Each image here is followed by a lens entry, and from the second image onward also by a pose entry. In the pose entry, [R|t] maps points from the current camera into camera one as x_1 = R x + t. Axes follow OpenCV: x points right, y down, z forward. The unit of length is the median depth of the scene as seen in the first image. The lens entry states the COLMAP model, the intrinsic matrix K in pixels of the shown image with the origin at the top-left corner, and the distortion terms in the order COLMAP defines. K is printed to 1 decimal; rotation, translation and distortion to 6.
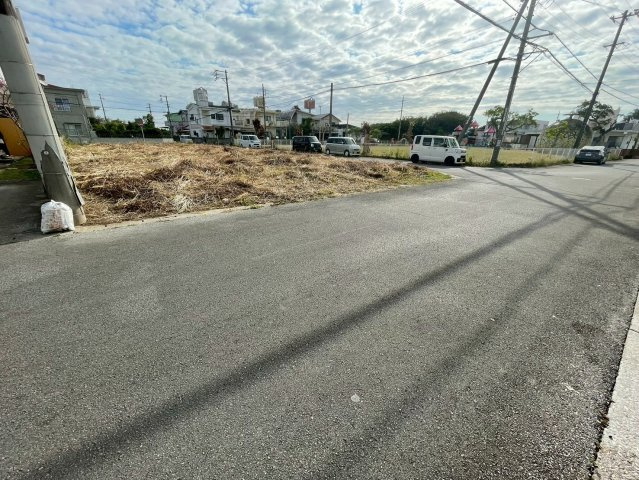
lens RADIAL K [[258.9, 0, 319.0], [0, 258.9, 239.1], [0, 0, 1]] dist [-0.003962, 0.000348]
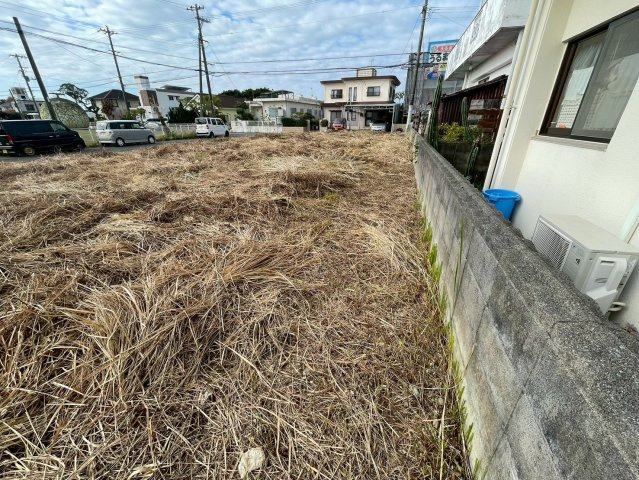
lens RADIAL K [[258.9, 0, 319.3], [0, 258.9, 238.3], [0, 0, 1]] dist [-0.003962, 0.000348]
pose [[-0.522110, -0.377911, 0.764582, -0.717063], [0.298115, 0.759059, 0.578755, -0.314012], [-0.799080, 0.530107, -0.283651, 0.739619]]
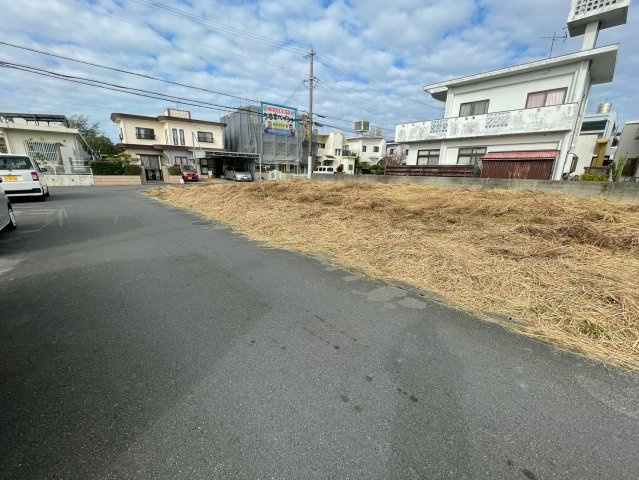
lens RADIAL K [[258.9, 0, 320.7], [0, 258.9, 239.2], [0, 0, 1]] dist [-0.003962, 0.000348]
pose [[-0.998488, -0.032951, -0.044008, -0.136176], [-0.052472, 0.810059, 0.583996, -0.361087], [0.016405, 0.585422, -0.810563, 0.927762]]
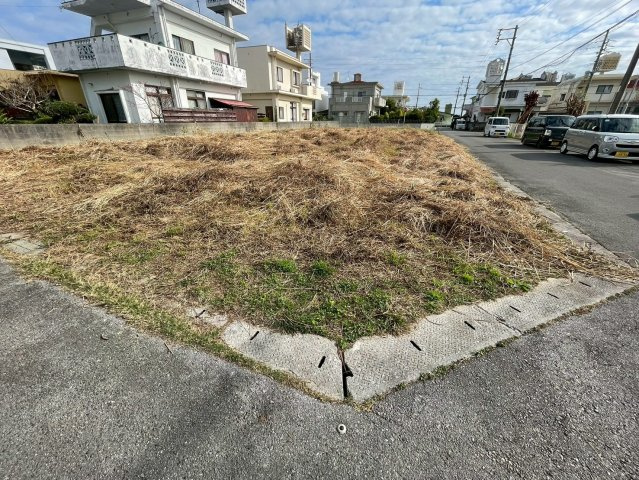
lens RADIAL K [[258.9, 0, 324.2], [0, 258.9, 235.0], [0, 0, 1]] dist [-0.003962, 0.000348]
pose [[0.470515, 0.338580, -0.814849, 0.218920], [-0.312183, 0.927603, 0.205168, -0.121067], [0.825322, 0.157848, 0.542151, 0.332558]]
